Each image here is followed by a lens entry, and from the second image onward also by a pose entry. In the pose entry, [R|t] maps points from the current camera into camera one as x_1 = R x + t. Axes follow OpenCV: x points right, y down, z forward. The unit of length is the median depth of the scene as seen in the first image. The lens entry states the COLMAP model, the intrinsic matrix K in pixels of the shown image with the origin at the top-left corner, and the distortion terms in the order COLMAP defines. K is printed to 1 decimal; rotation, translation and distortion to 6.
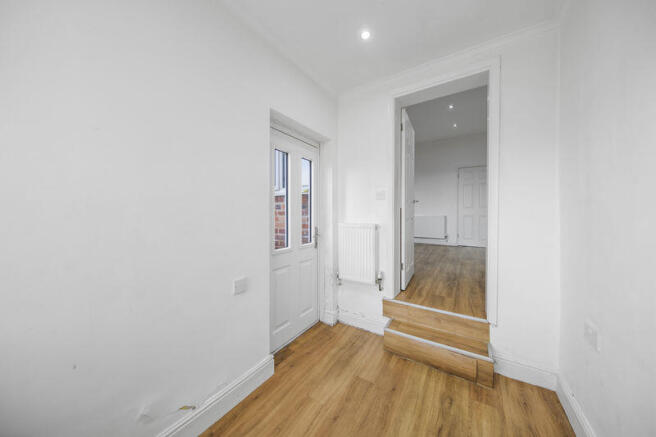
lens RADIAL K [[215.8, 0, 333.0], [0, 215.8, 212.9], [0, 0, 1]] dist [-0.000361, -0.002718]
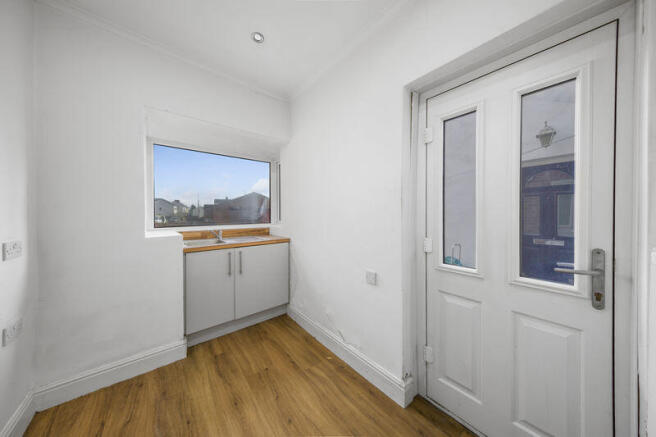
lens RADIAL K [[215.8, 0, 333.0], [0, 215.8, 212.9], [0, 0, 1]] dist [-0.000361, -0.002718]
pose [[-0.321730, -0.000102, -0.946831, 0.620441], [-0.001947, 0.999998, 0.000554, 0.006933], [0.946829, 0.002022, -0.321730, 1.070034]]
